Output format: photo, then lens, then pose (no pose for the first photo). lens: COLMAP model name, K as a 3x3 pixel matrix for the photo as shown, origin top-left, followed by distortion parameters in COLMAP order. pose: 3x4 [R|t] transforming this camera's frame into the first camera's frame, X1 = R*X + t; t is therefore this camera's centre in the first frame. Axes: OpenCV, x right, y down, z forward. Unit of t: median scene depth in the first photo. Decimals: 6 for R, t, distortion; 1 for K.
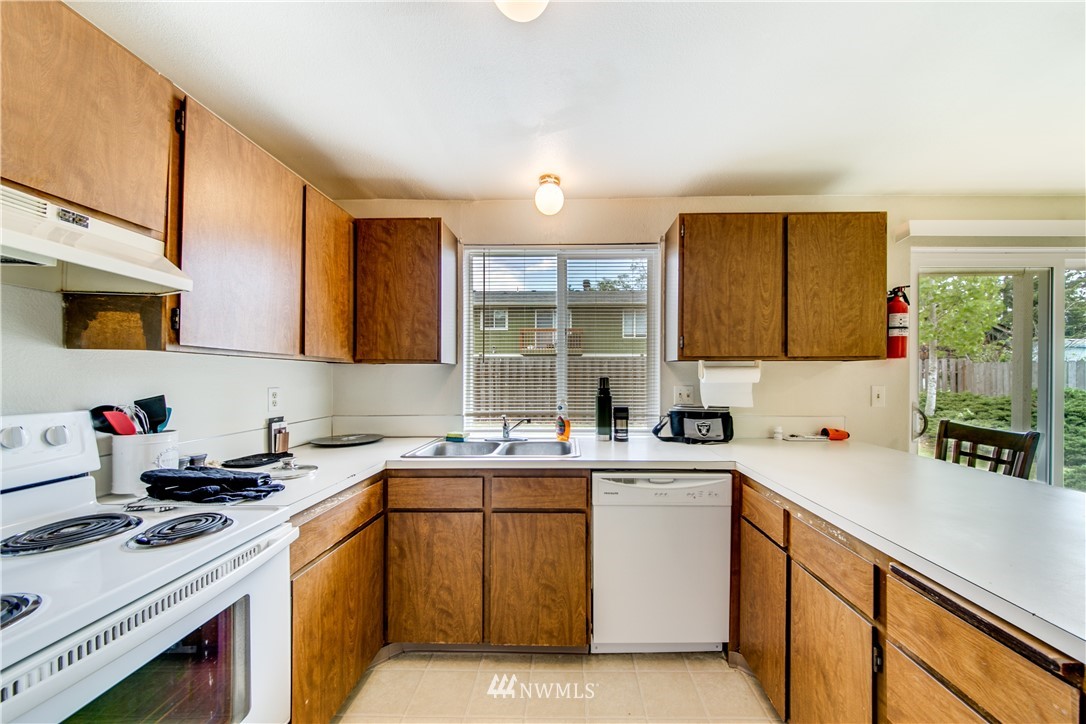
lens RADIAL K [[383.0, 0, 543.5], [0, 383.0, 376.6], [0, 0, 1]] dist [0.001662, -0.000542]
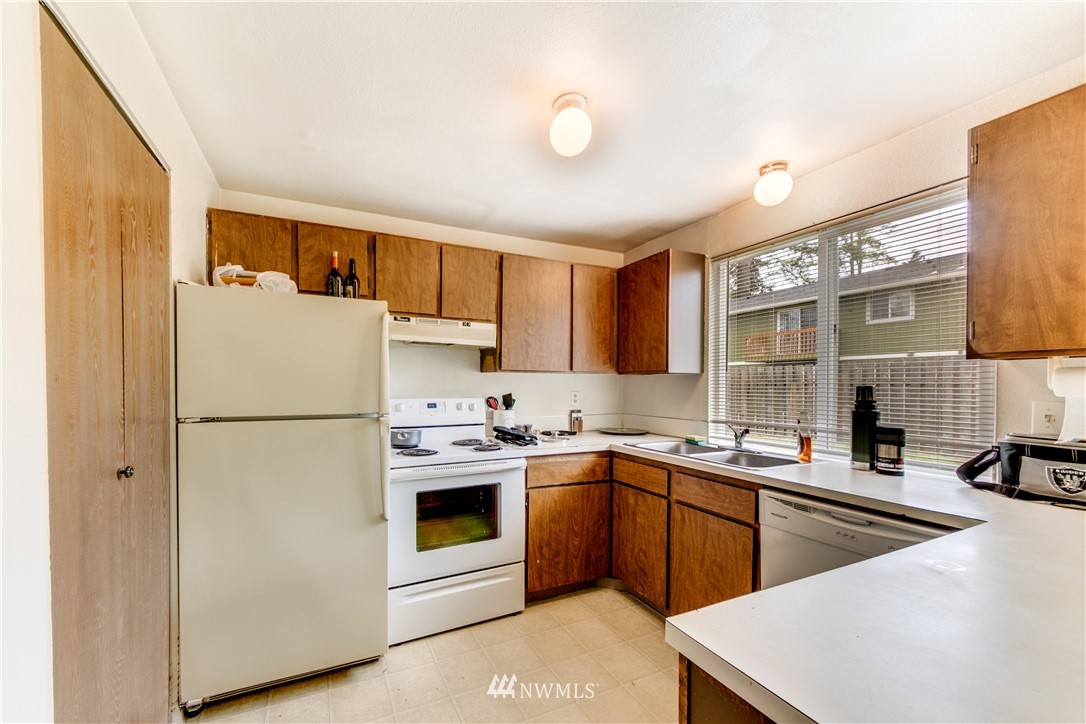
lens RADIAL K [[394.0, 0, 508.3], [0, 394.0, 392.8], [0, 0, 1]] dist [0.014199, -0.000346]
pose [[0.449375, 0.022173, -0.893068, 0.643608], [-0.003841, 0.999731, 0.022889, -0.000981], [0.893335, -0.006855, 0.449340, 0.016133]]
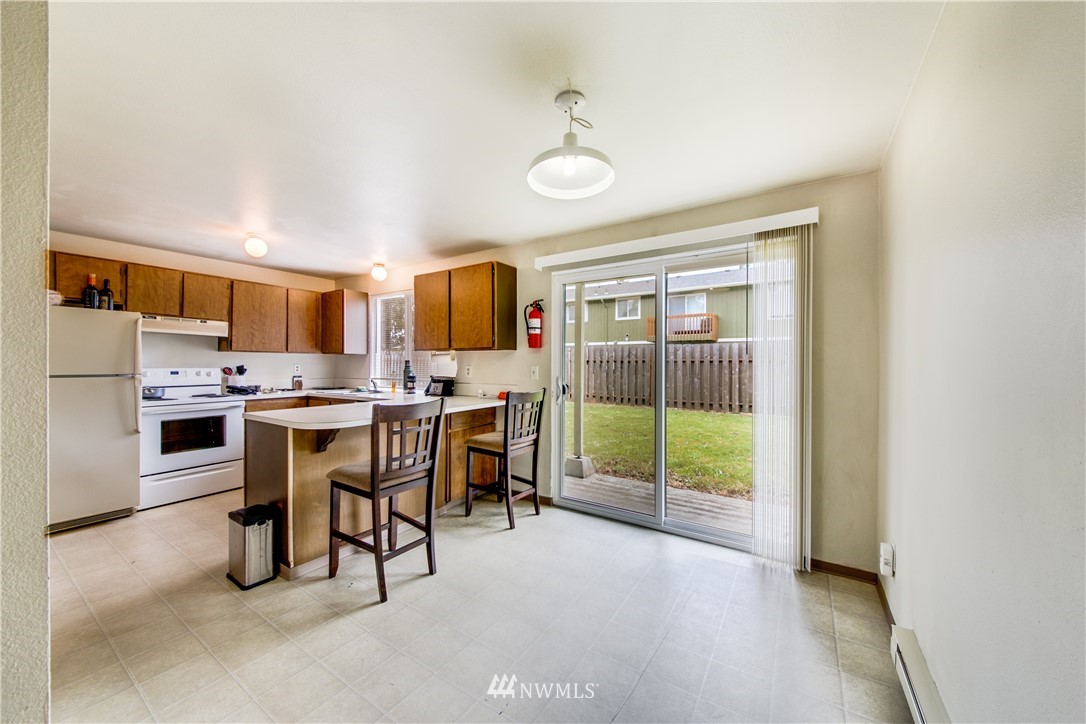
lens RADIAL K [[383.0, 0, 537.9], [0, 383.0, 360.8], [0, 0, 1]] dist [0.001662, -0.000542]
pose [[0.854103, 0.000482, -0.520104, 2.009670], [-0.004270, 0.999972, -0.006085, 0.015275], [0.520087, 0.007418, 0.854081, -0.341841]]
